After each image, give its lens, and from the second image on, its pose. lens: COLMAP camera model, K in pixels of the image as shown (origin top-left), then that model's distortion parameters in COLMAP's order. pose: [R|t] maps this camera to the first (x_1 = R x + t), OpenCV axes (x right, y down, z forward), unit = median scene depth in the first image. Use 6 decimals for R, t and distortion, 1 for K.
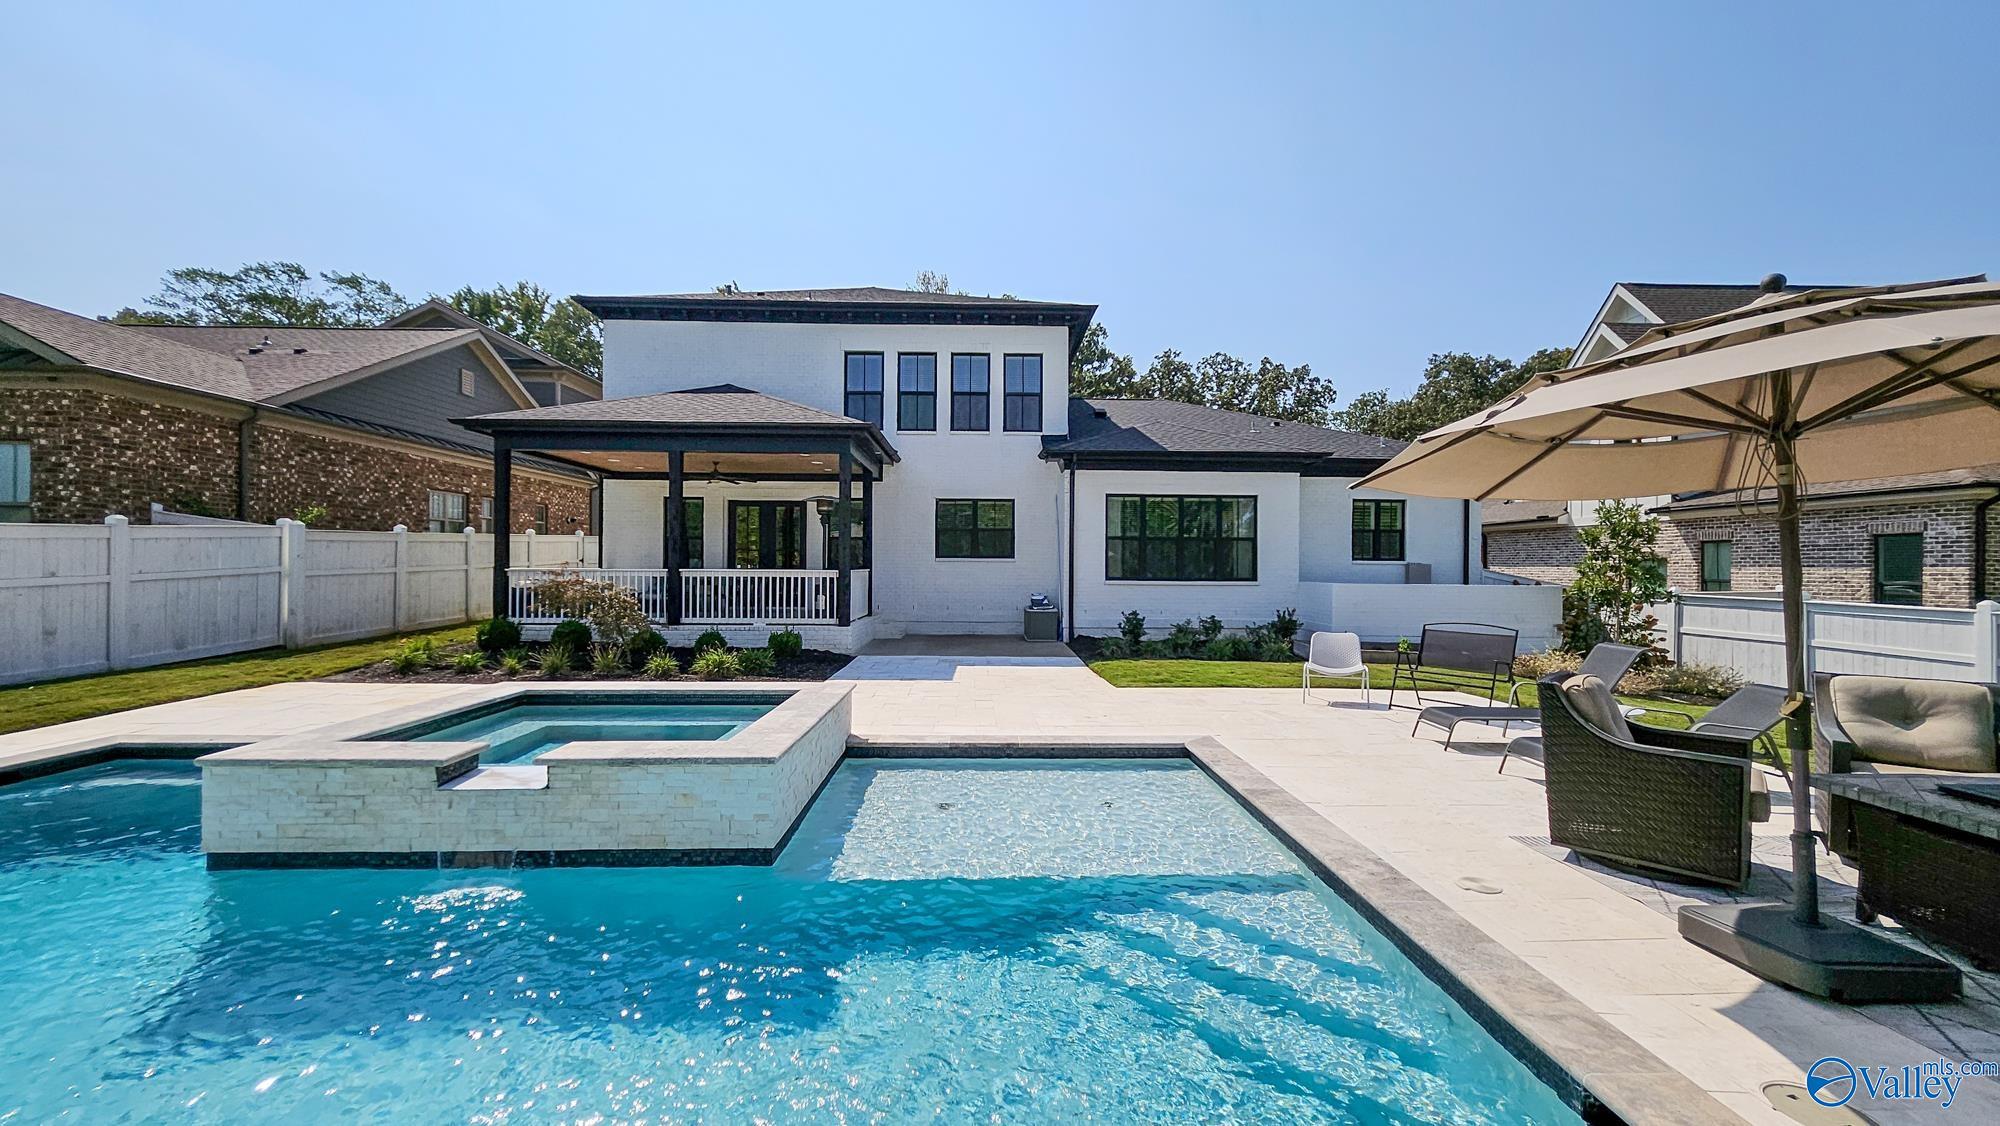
lens RADIAL K [[798.0, 0, 1000.0], [0, 798.0, 563.0], [0, 0, 1]] dist [-0.000900, -0.000312]
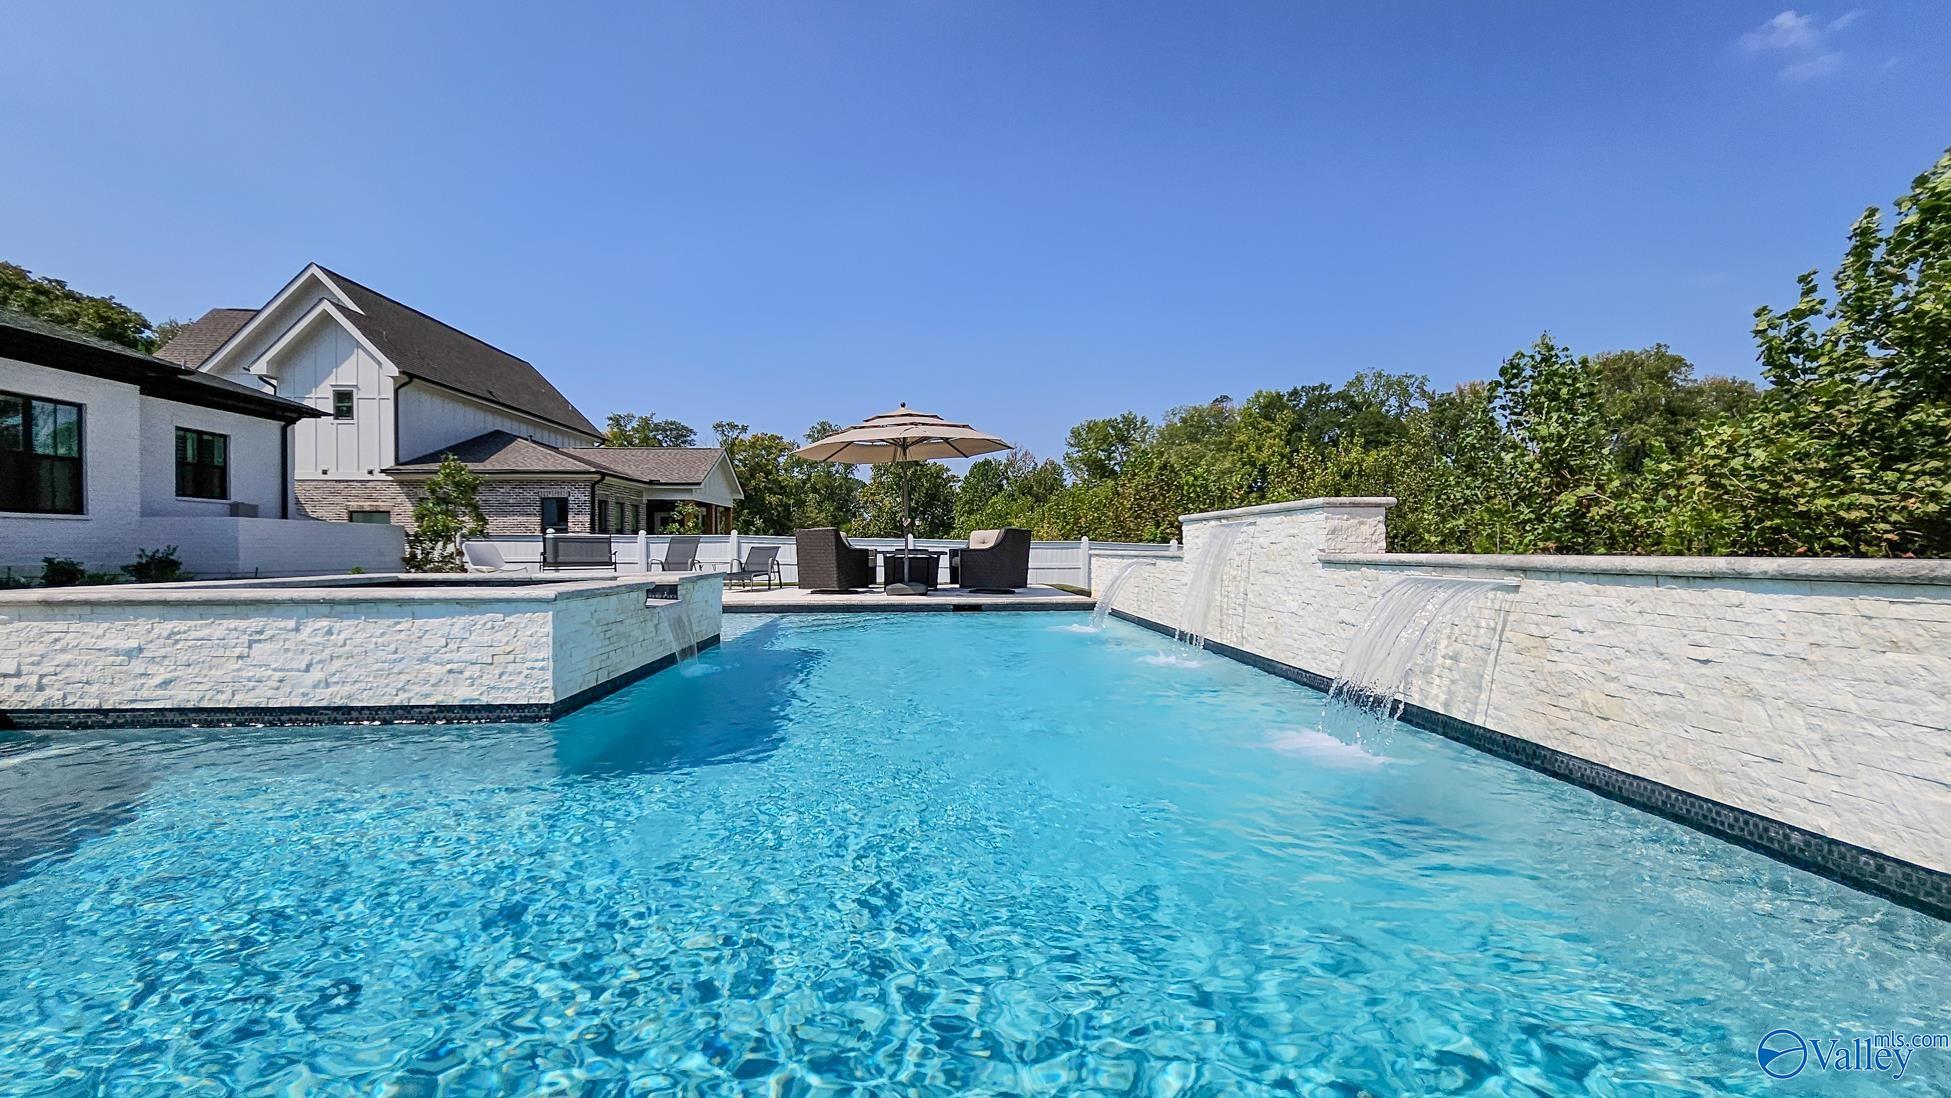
lens RADIAL K [[794.2, 0, 975.5], [0, 794.2, 549.0], [0, 0, 1]] dist [0.000282, -0.000516]
pose [[-0.030710, -0.008284, 0.999494, -0.477296], [0.000705, 0.999965, 0.008310, 0.049669], [-0.999528, 0.000960, -0.030703, 0.155270]]
